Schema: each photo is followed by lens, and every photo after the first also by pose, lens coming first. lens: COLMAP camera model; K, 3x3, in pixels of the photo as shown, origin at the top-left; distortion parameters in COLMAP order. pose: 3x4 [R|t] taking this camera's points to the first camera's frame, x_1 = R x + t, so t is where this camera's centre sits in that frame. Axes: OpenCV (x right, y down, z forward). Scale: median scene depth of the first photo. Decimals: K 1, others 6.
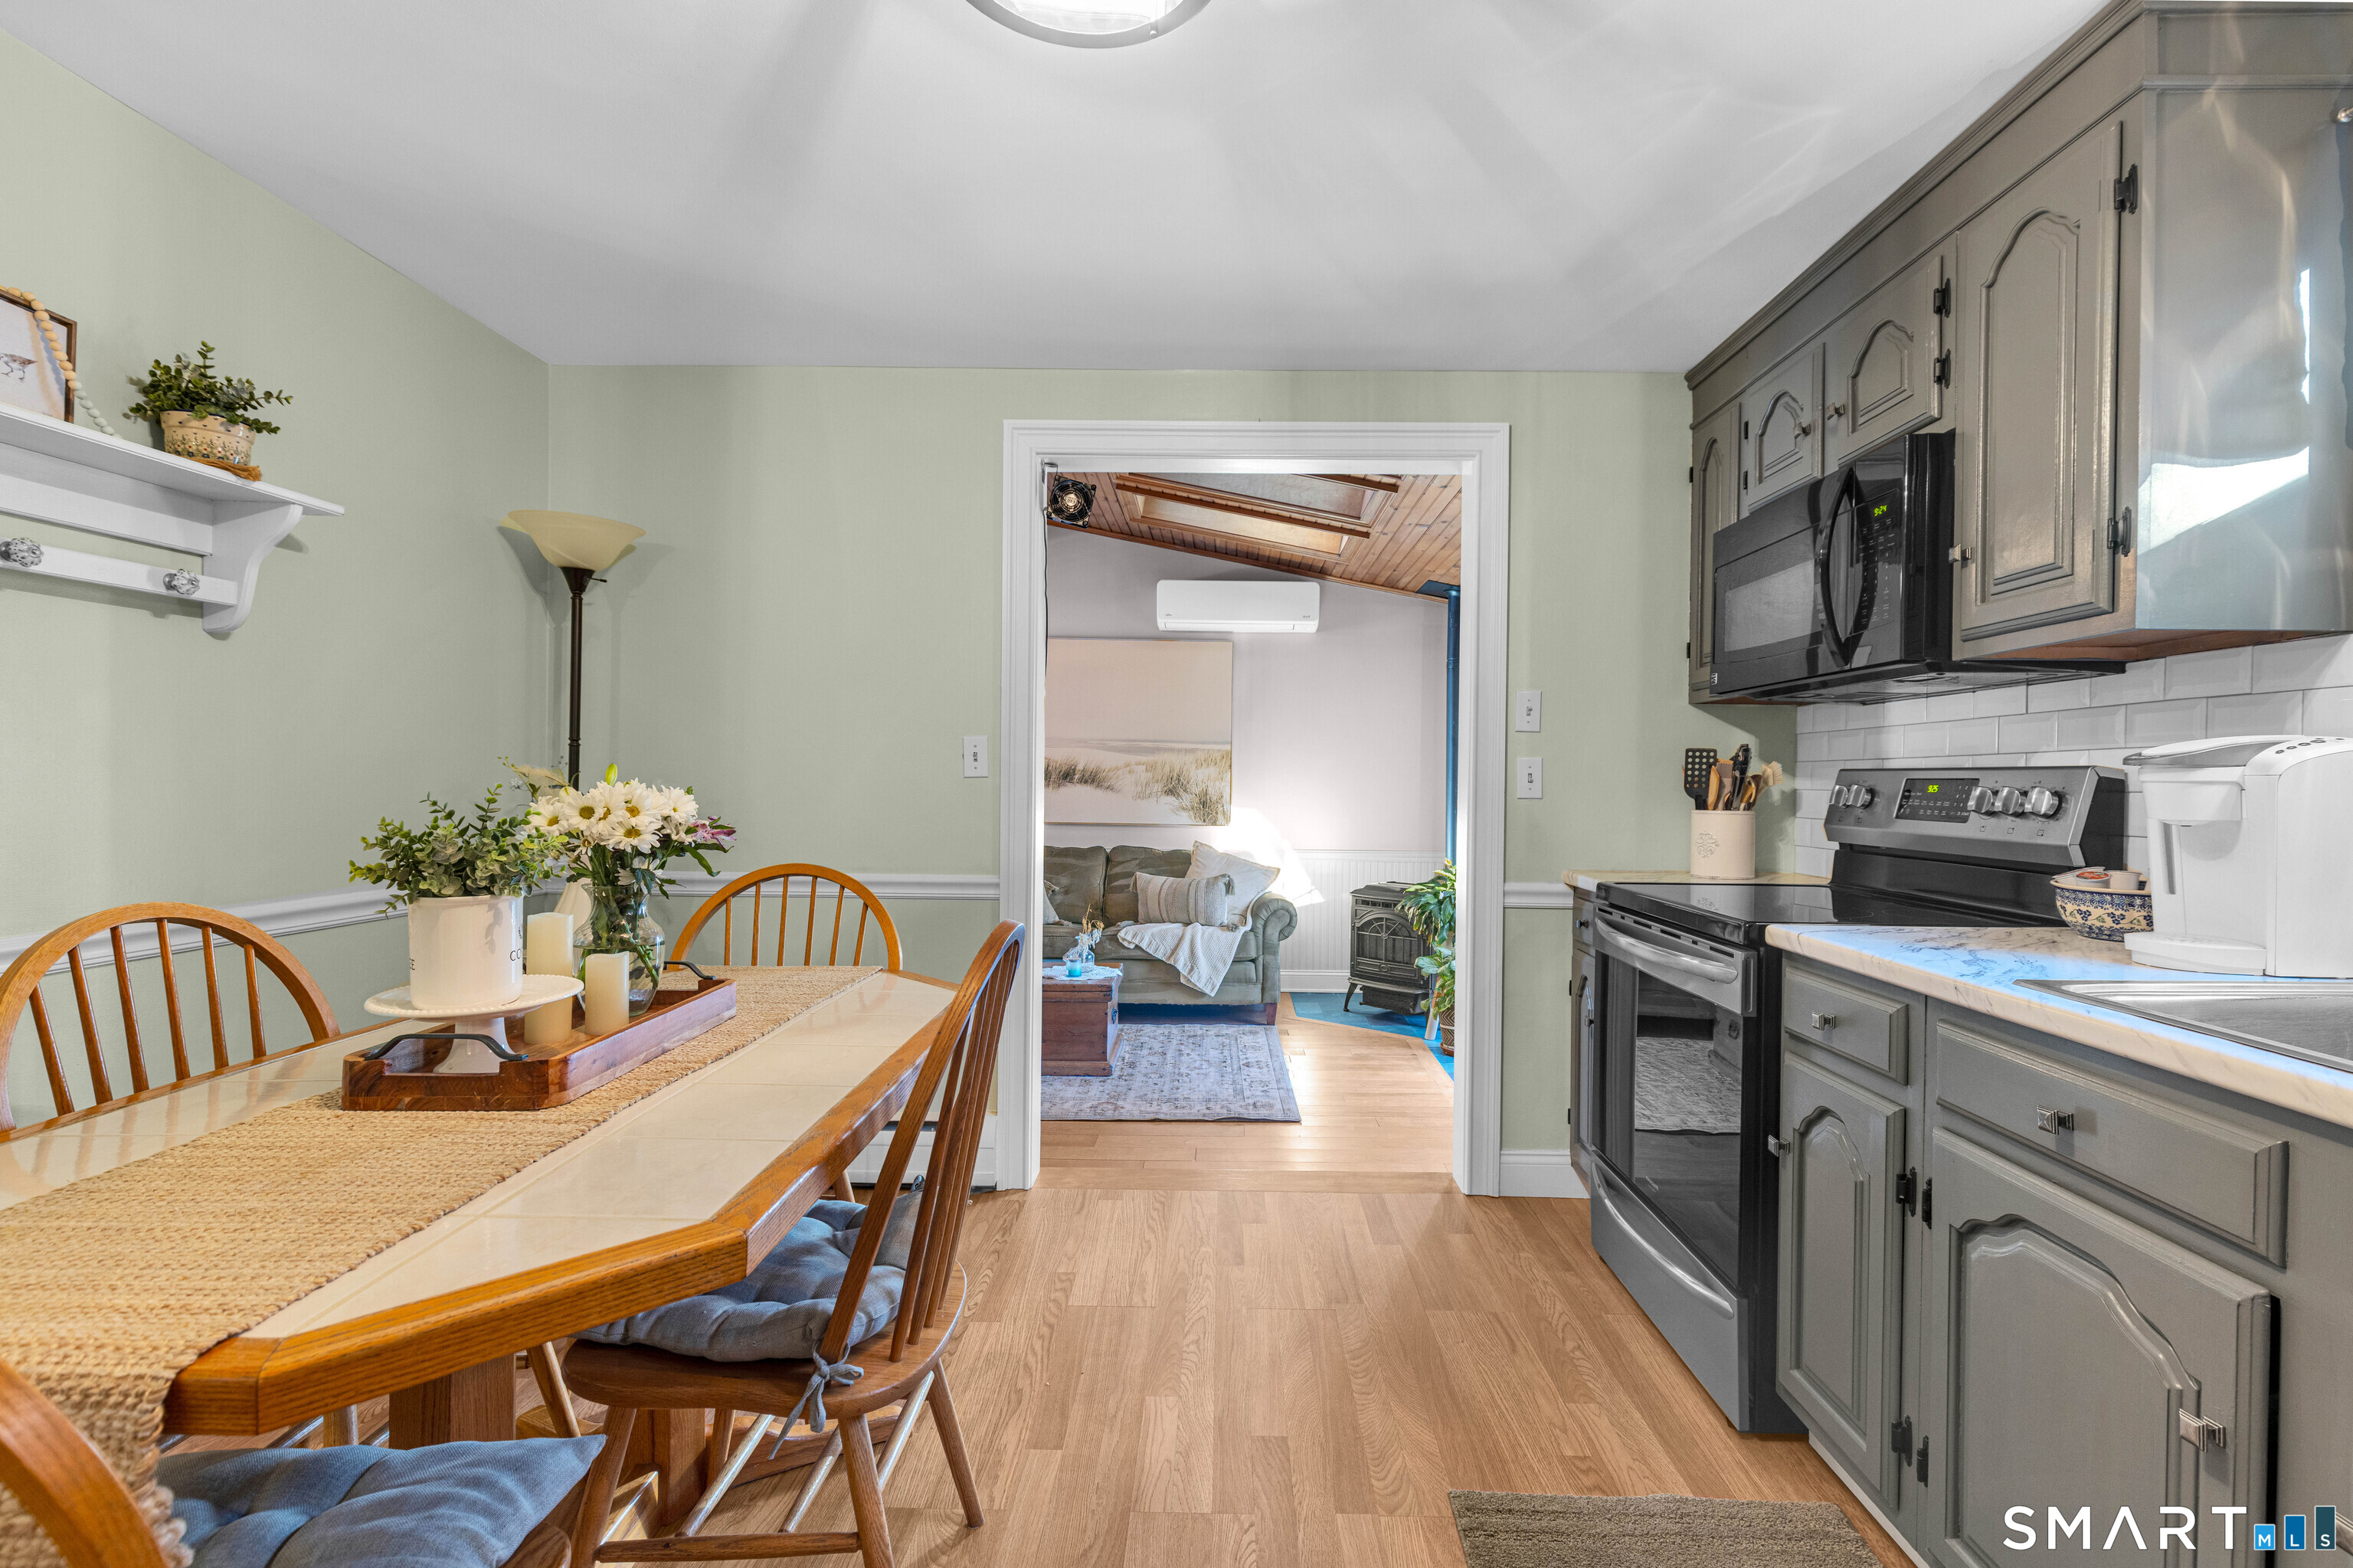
lens RADIAL K [[1059.1, 0, 1193.3], [0, 1059.1, 788.0], [0, 0, 1]] dist [-0.001311, -0.001644]
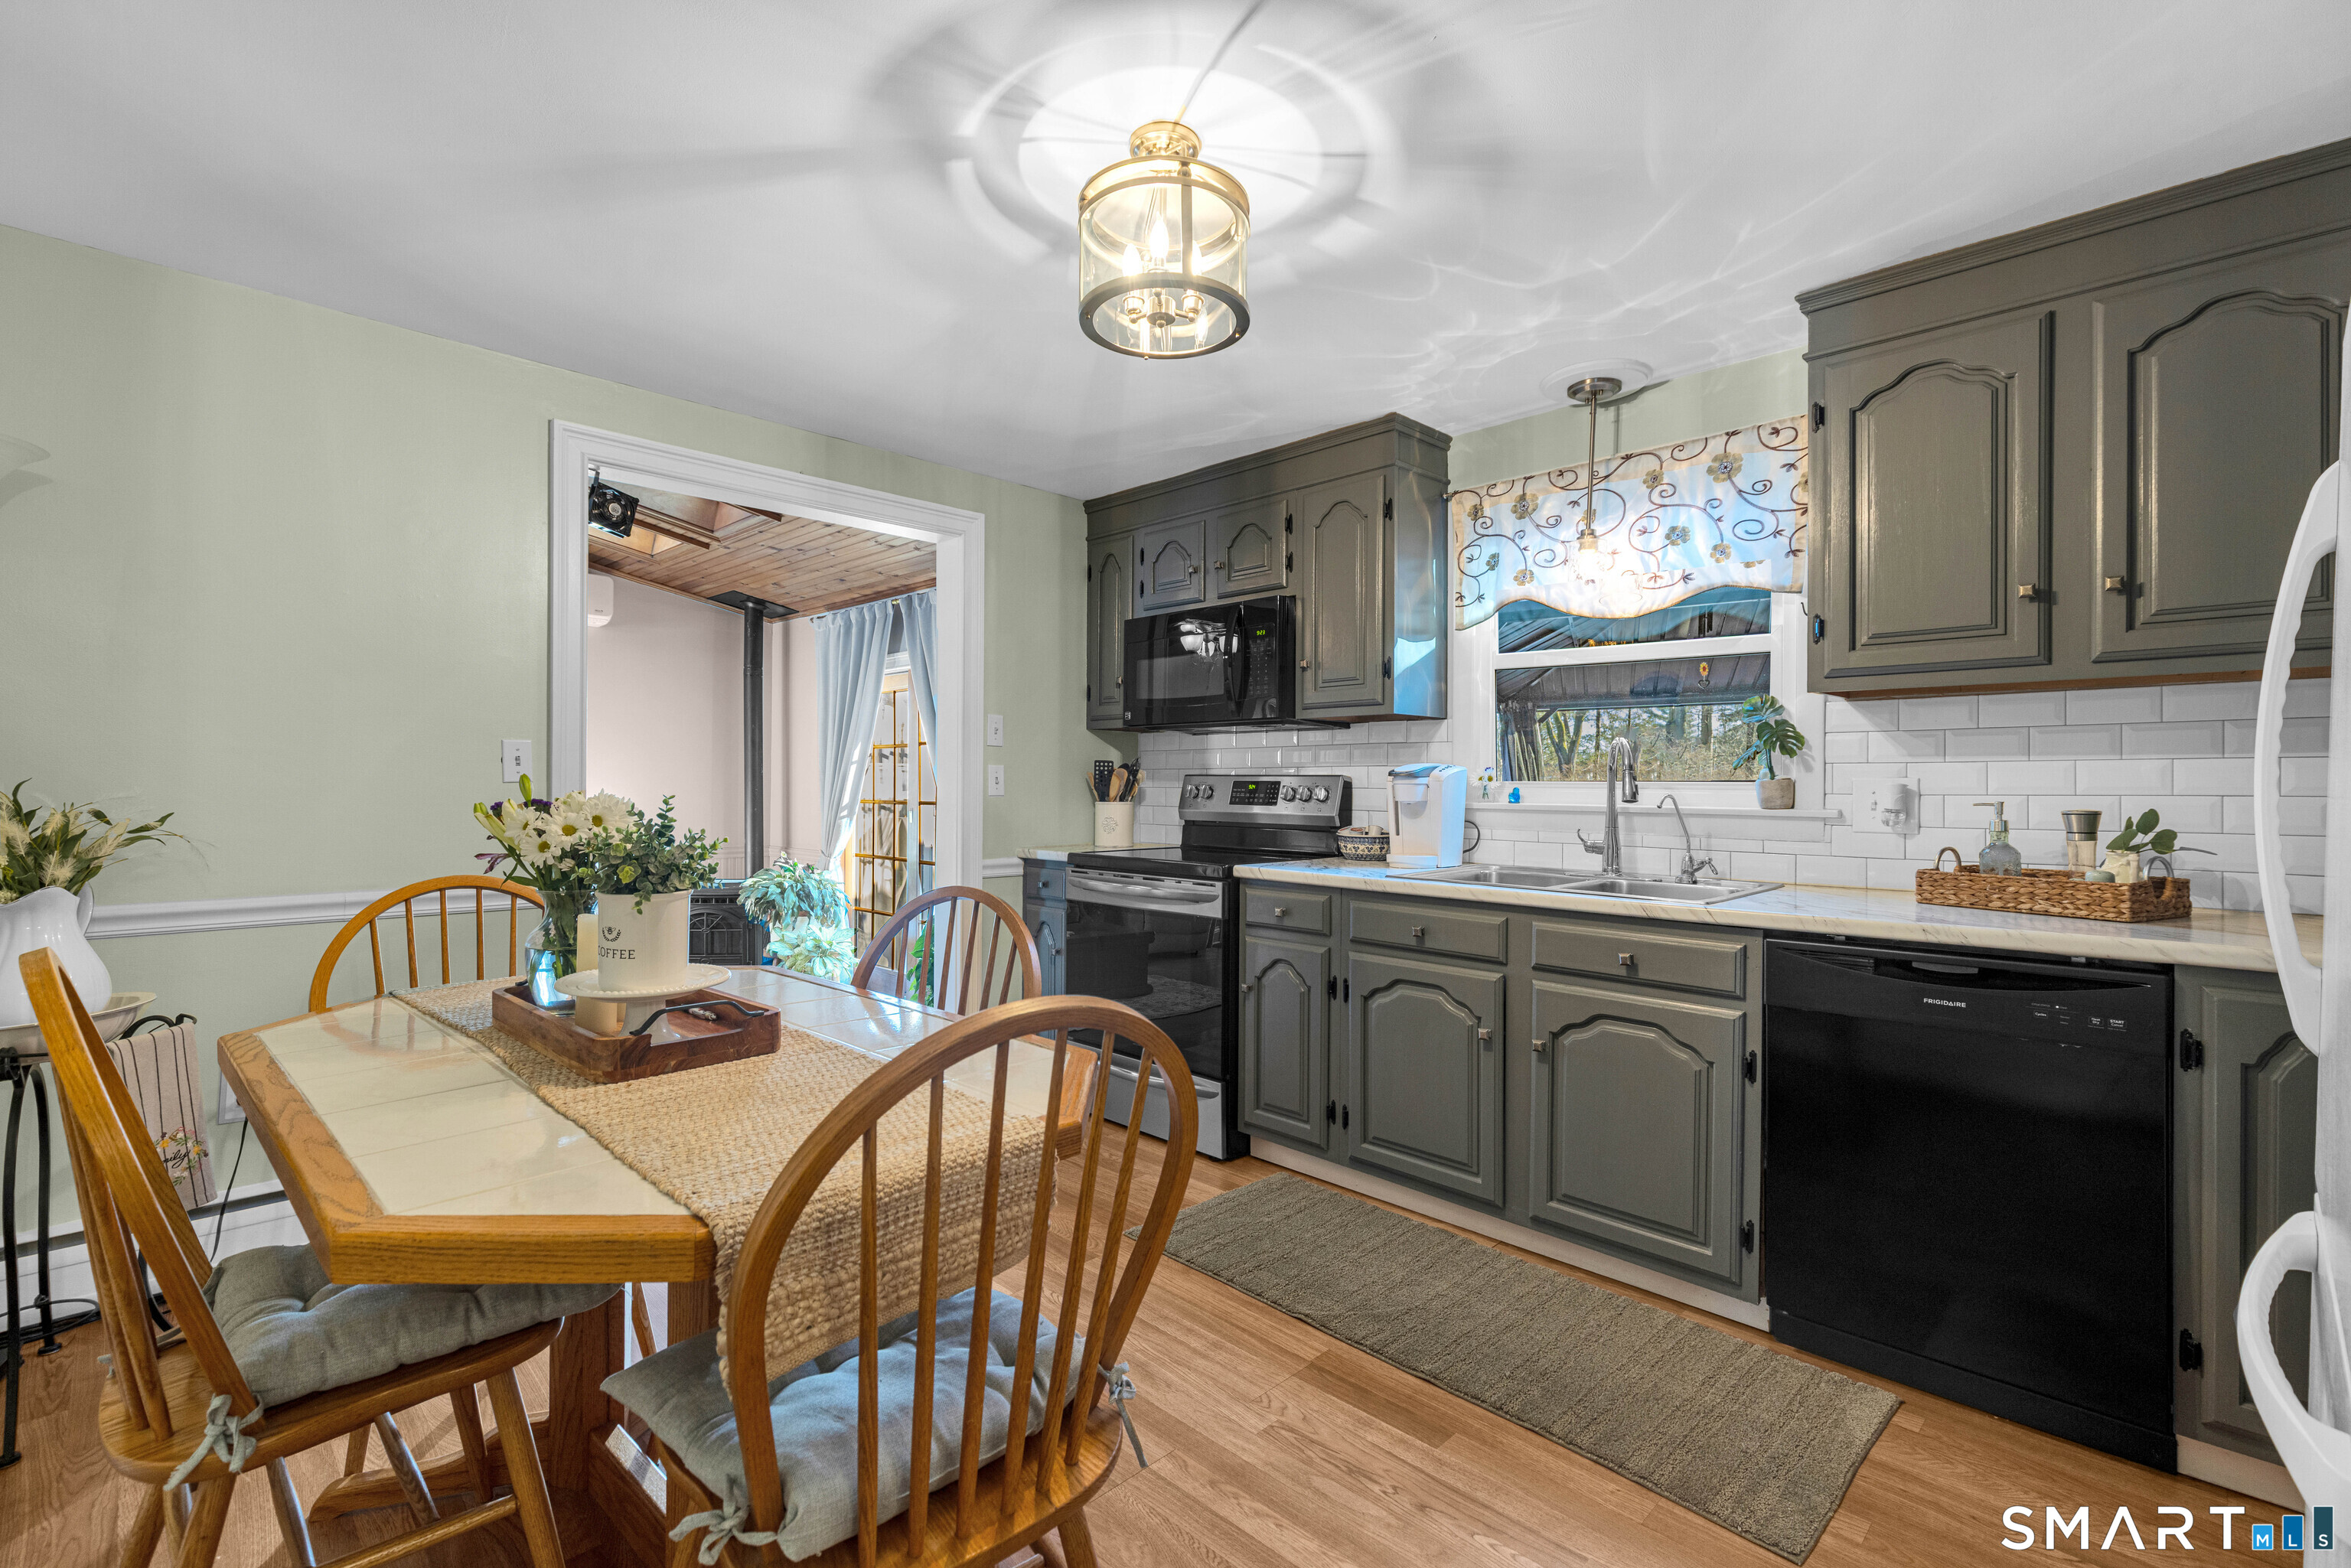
lens RADIAL K [[1058.1, 0, 1160.0], [0, 1058.1, 784.8], [0, 0, 1]] dist [-0.001311, -0.001644]
pose [[0.701861, -0.007036, 0.712280, -0.779043], [0.006900, 0.999971, 0.003079, -0.011052], [-0.712281, 0.002754, 0.701889, -0.142914]]
